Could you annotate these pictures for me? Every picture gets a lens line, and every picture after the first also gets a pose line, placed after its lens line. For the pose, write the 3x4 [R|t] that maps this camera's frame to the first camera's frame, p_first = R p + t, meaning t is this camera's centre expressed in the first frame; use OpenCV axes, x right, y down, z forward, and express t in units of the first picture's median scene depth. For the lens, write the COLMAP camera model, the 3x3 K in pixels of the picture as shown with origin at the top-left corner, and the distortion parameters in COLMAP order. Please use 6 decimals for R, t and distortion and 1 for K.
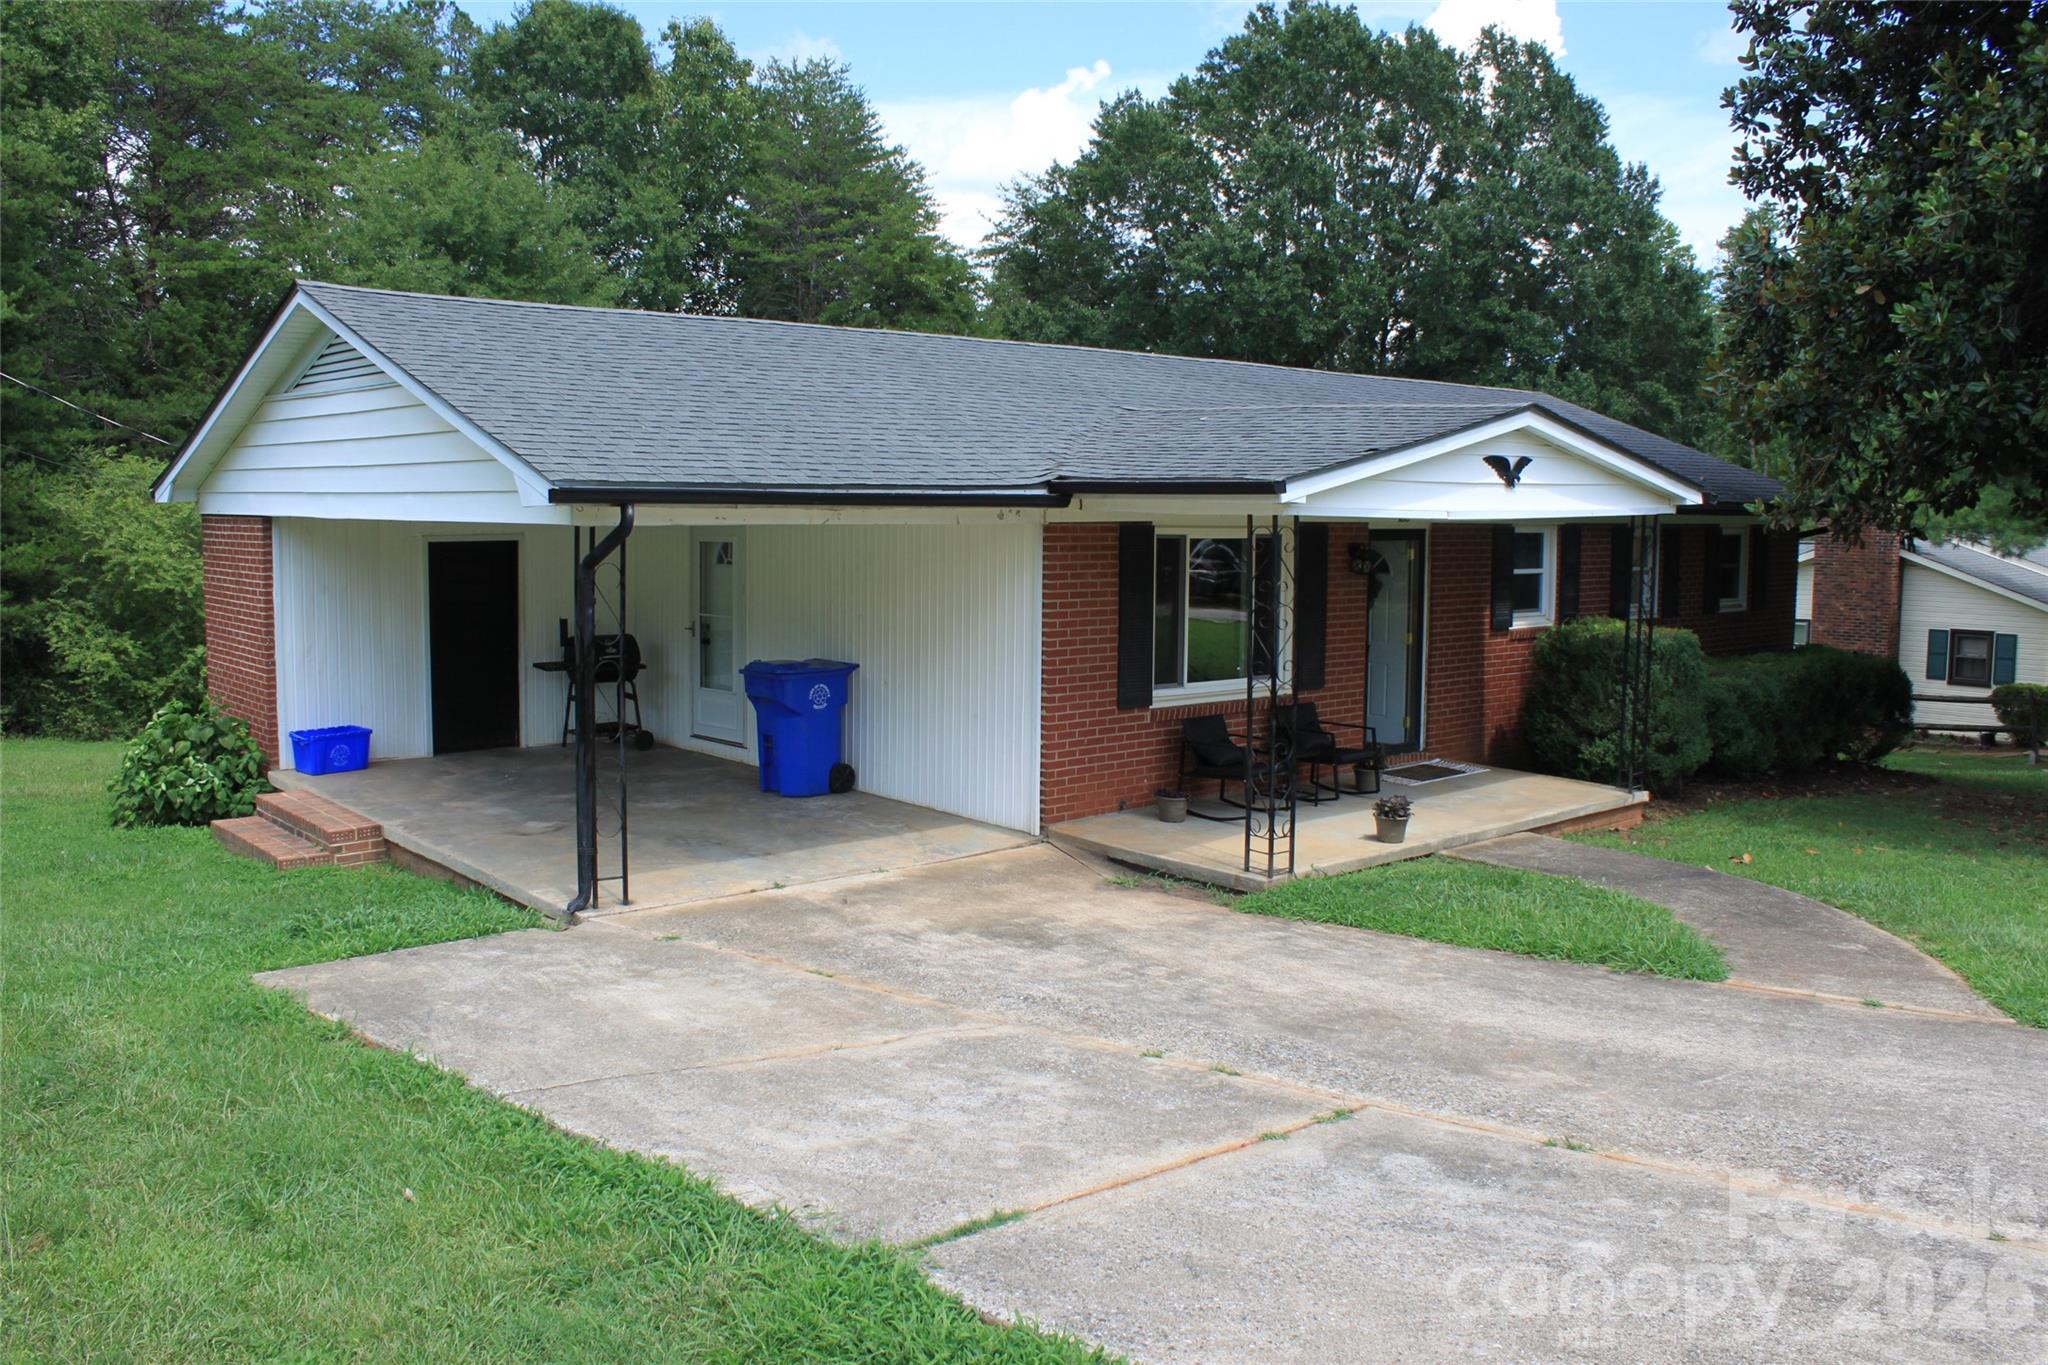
lens RADIAL K [[1686.8, 0, 1018.3], [0, 1686.8, 674.3], [0, 0, 1]] dist [-0.170645, 0.149450]
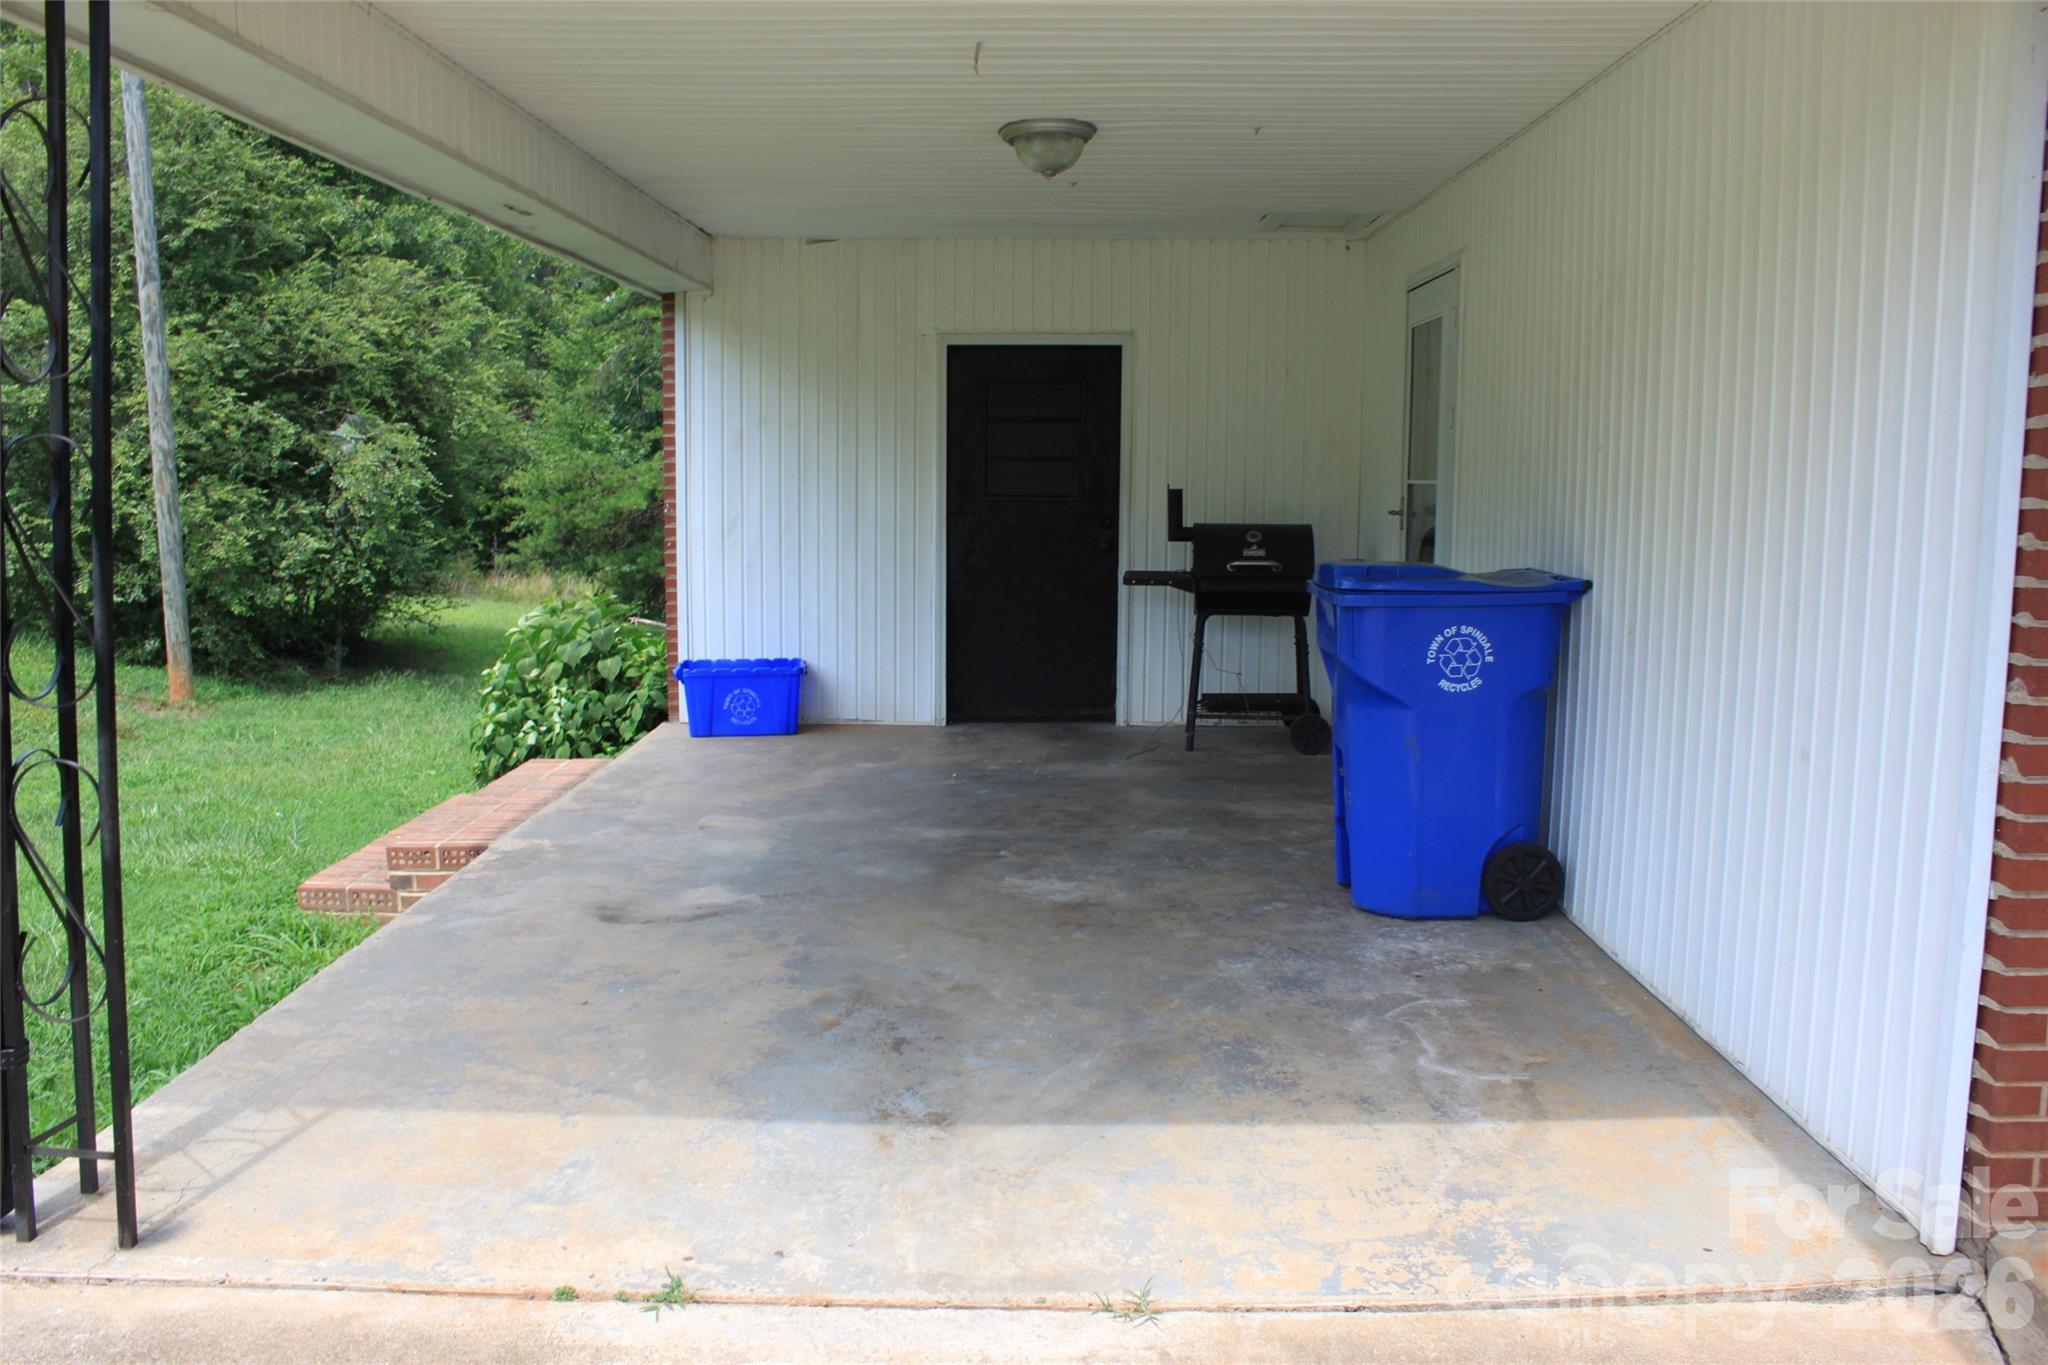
lens RADIAL K [[1686.8, 0, 1025.0], [0, 1686.8, 680.0], [0, 0, 1]] dist [-0.170645, 0.149450]
pose [[0.744626, 0.077364, -0.662983, 0.054525], [-0.064946, 0.996945, 0.043391, 0.007933], [0.664315, 0.010748, 0.747376, 0.644720]]
